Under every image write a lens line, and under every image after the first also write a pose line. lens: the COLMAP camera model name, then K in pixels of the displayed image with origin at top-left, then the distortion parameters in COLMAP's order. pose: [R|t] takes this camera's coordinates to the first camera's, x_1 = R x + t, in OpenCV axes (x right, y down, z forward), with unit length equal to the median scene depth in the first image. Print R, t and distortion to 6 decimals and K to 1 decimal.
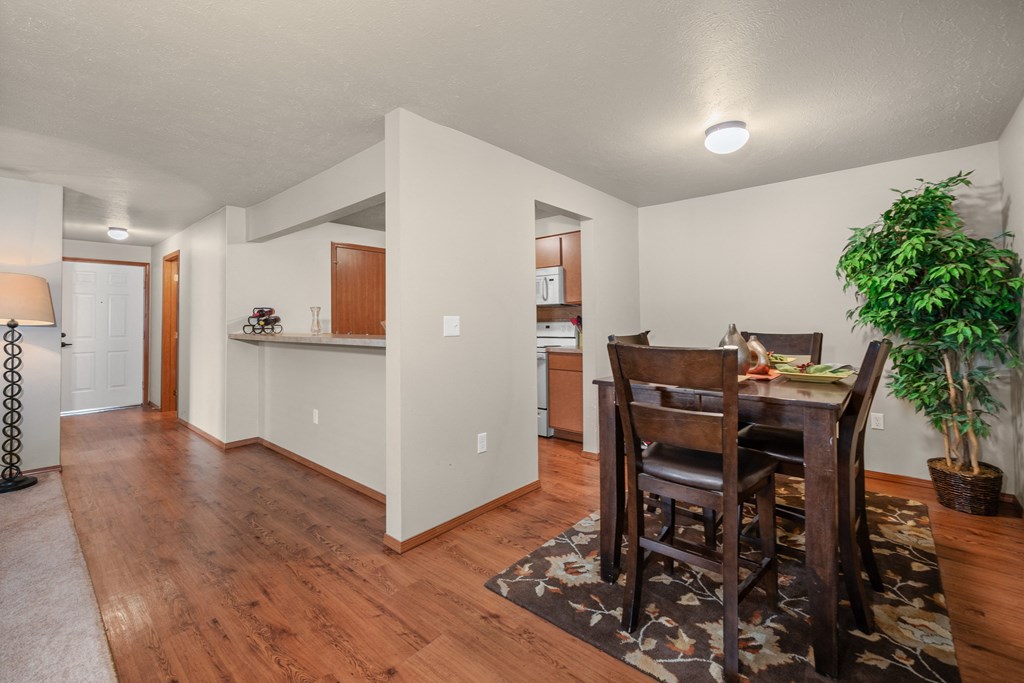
lens RADIAL K [[439.3, 0, 511.8], [0, 439.3, 315.2], [0, 0, 1]] dist [-0.001691, 0.000082]
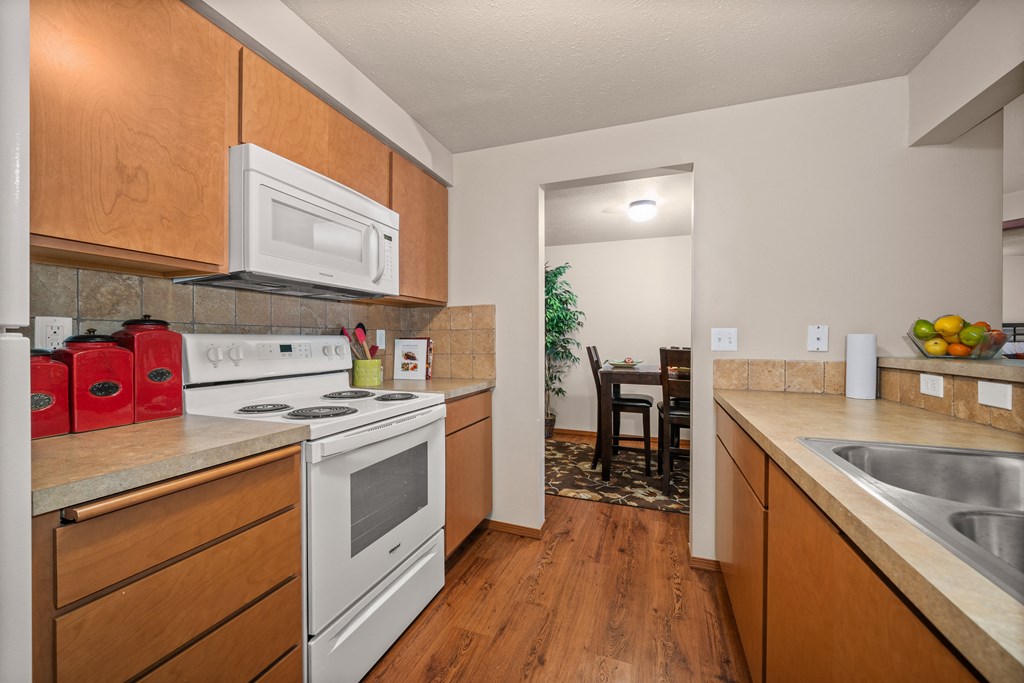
lens RADIAL K [[398.3, 0, 516.8], [0, 398.3, 339.7], [0, 0, 1]] dist [-0.000996, -0.000067]
pose [[-0.378812, 0.011263, 0.925405, -0.668945], [-0.003678, 0.999900, -0.013675, 0.052319], [-0.925466, -0.008584, -0.378733, 2.162625]]
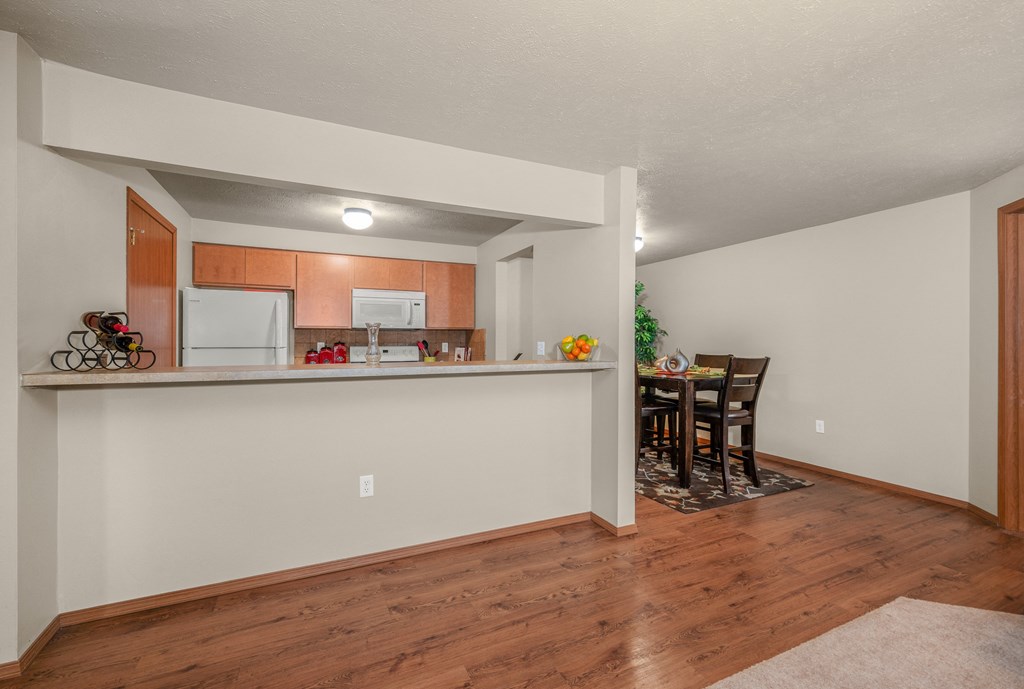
lens RADIAL K [[433.3, 0, 510.8], [0, 433.3, 339.1], [0, 0, 1]] dist [-0.002733, 0.000433]
pose [[0.402479, 0.018405, 0.915244, -1.531928], [-0.011722, 0.999820, -0.014950, 0.024371], [-0.915354, -0.004712, 0.402622, 0.846884]]
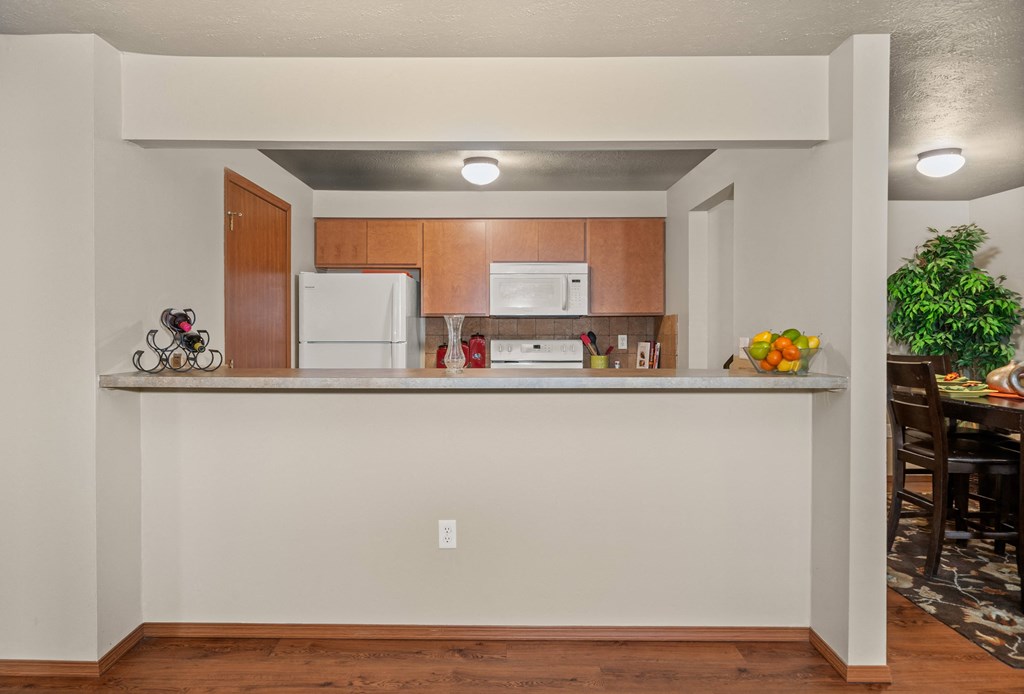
lens RADIAL K [[621.7, 0, 502.5], [0, 621.7, 324.3], [0, 0, 1]] dist [-0.011380, 0.000802]
pose [[0.754257, 0.015244, 0.656402, -1.374235], [-0.014394, 0.999874, -0.006681, -0.004316], [-0.656421, -0.004409, 0.754381, 0.677401]]
